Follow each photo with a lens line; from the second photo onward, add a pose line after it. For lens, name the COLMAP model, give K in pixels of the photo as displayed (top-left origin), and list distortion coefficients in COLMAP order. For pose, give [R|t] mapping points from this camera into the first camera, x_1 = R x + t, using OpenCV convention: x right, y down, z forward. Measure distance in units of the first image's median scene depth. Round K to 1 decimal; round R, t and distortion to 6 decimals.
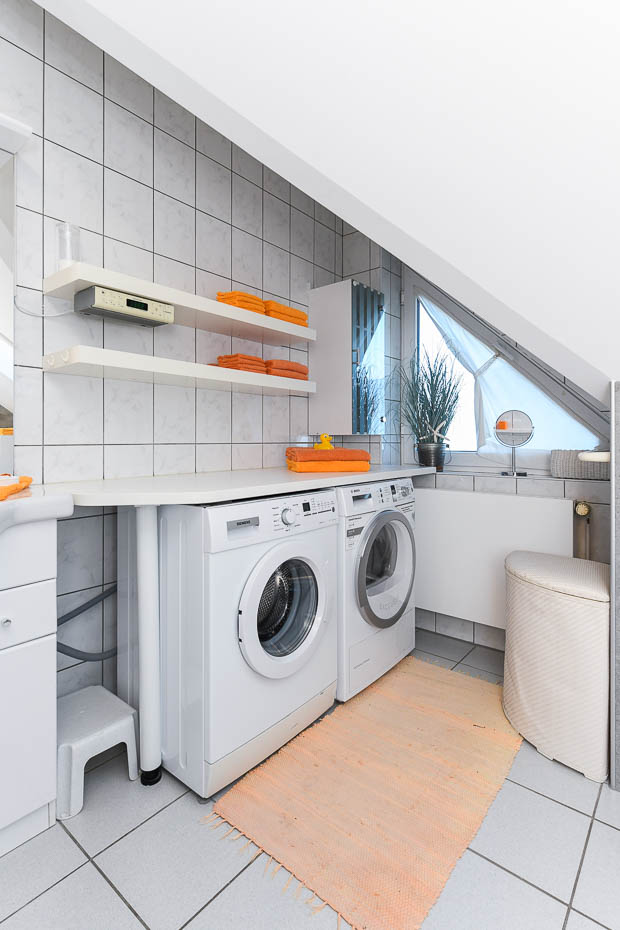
lens RADIAL K [[460.9, 0, 311.4], [0, 460.9, 439.5], [0, 0, 1]] dist [-0.000473, 0.000163]
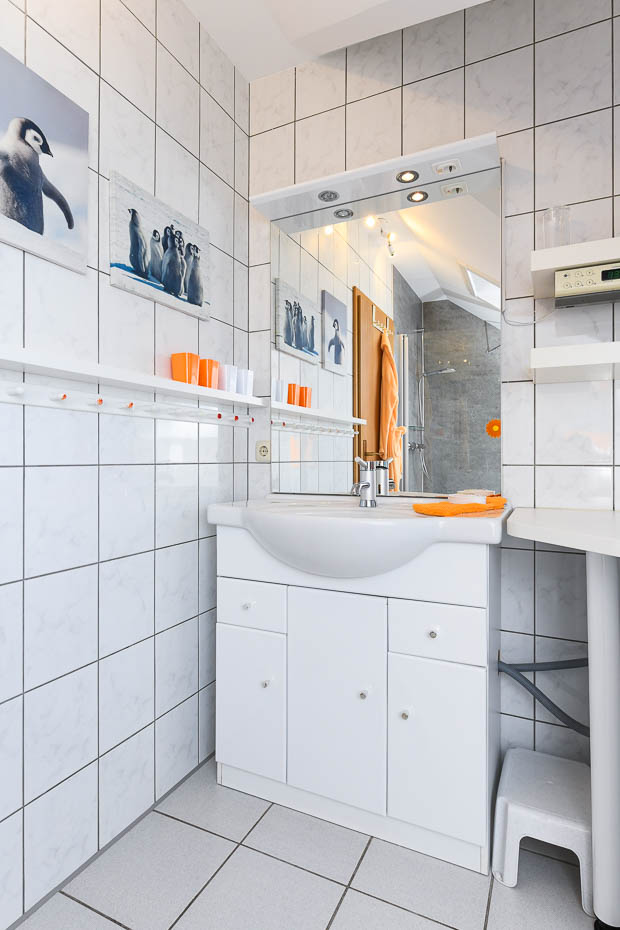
lens RADIAL K [[494.8, 0, 312.0], [0, 494.8, 456.7], [0, 0, 1]] dist [0.000664, 0.000541]
pose [[0.232294, 0.000056, -0.972646, 0.224943], [-0.001139, 0.999999, -0.000214, -0.002477], [0.972645, 0.001157, 0.232294, 0.292139]]
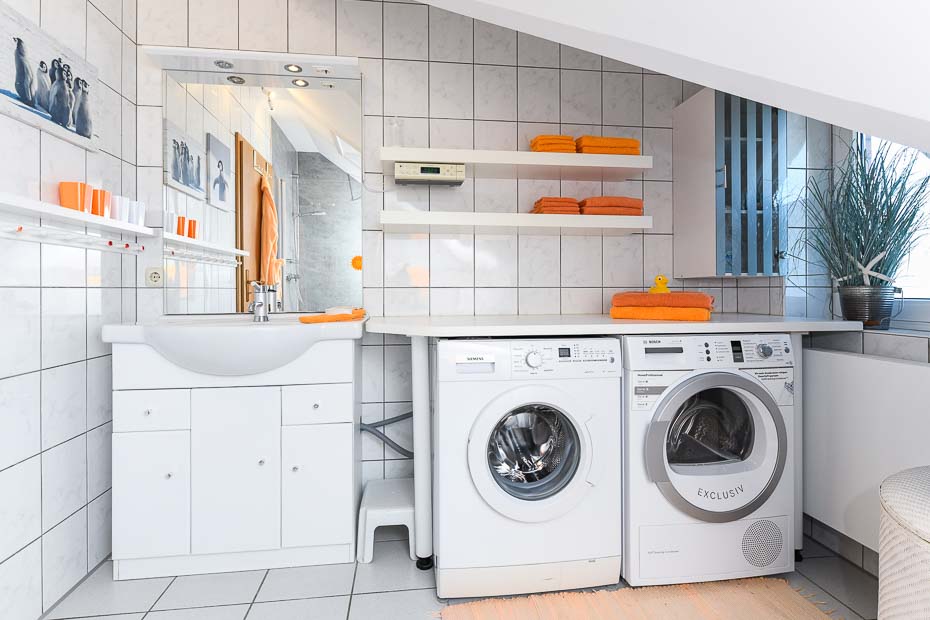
lens RADIAL K [[460.9, 0, 462.7], [0, 460.9, 288.6], [0, 0, 1]] dist [-0.000473, 0.000163]
pose [[0.725178, -0.002339, -0.688557, 0.429158], [0.002156, 0.999997, -0.001127, 0.014863], [0.688558, -0.000667, 0.725181, 0.156636]]
